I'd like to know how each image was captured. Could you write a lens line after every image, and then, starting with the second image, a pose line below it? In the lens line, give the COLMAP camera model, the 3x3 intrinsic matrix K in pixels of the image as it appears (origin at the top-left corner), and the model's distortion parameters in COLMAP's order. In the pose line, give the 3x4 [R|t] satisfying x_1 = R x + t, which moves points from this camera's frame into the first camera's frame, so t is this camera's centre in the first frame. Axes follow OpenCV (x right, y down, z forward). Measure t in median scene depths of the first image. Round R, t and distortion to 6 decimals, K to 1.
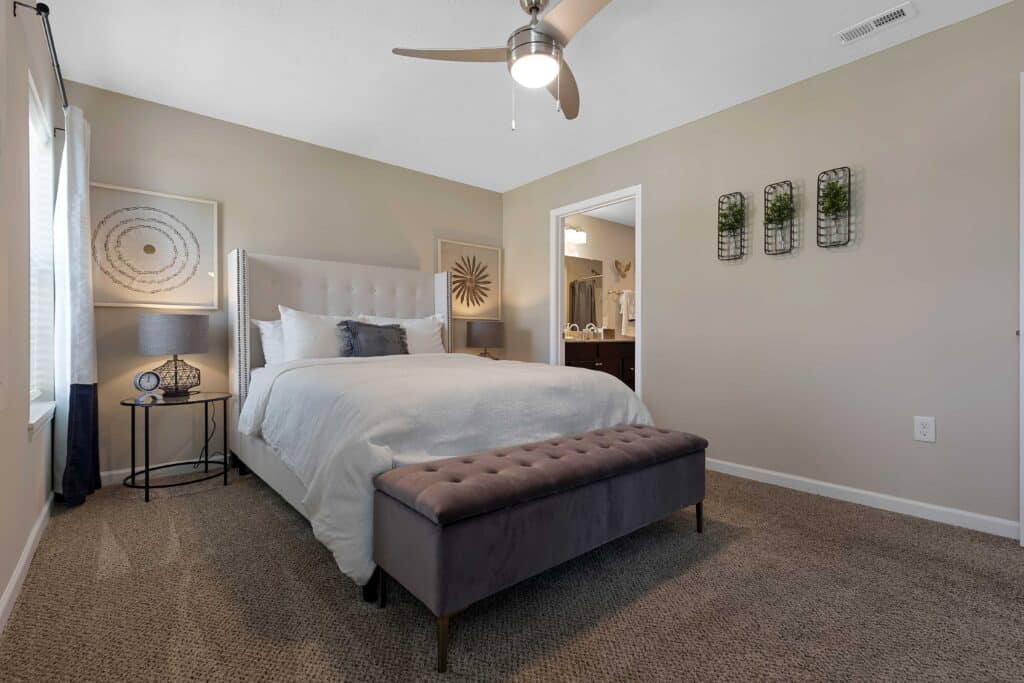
lens RADIAL K [[463.9, 0, 508.6], [0, 463.9, 338.5], [0, 0, 1]] dist [-0.020897, -0.000097]
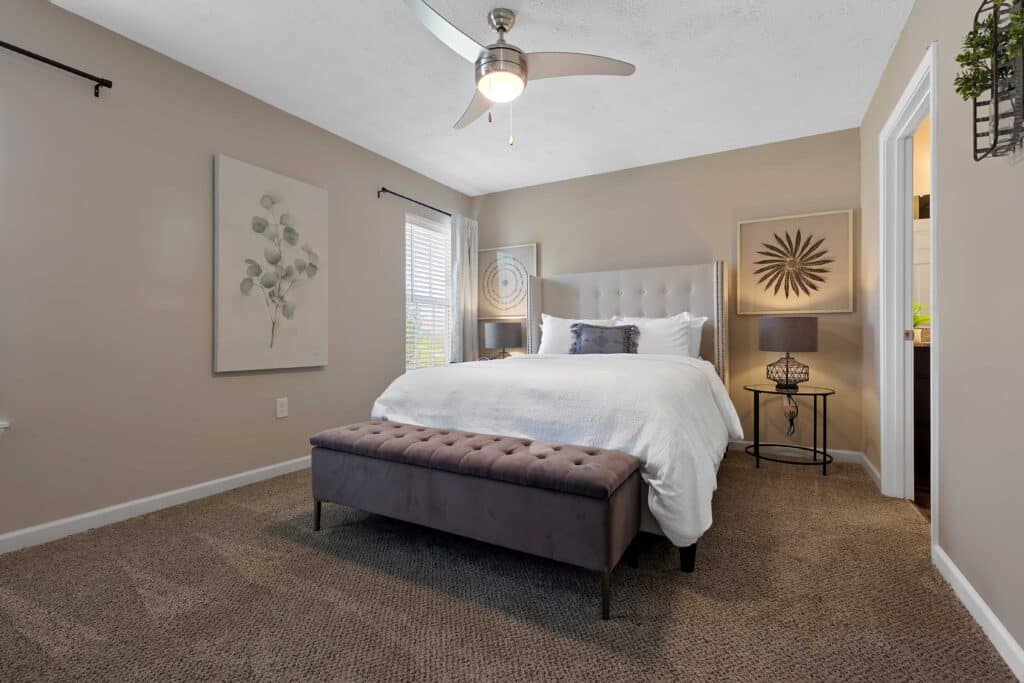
lens RADIAL K [[457.5, 0, 507.6], [0, 457.5, 341.8], [0, 0, 1]] dist [0.003767, 0.000236]
pose [[0.342181, 0.016297, -0.939493, 0.602048], [0.003759, 0.999818, 0.018713, -0.012118], [0.939626, -0.009935, 0.342058, 0.361745]]
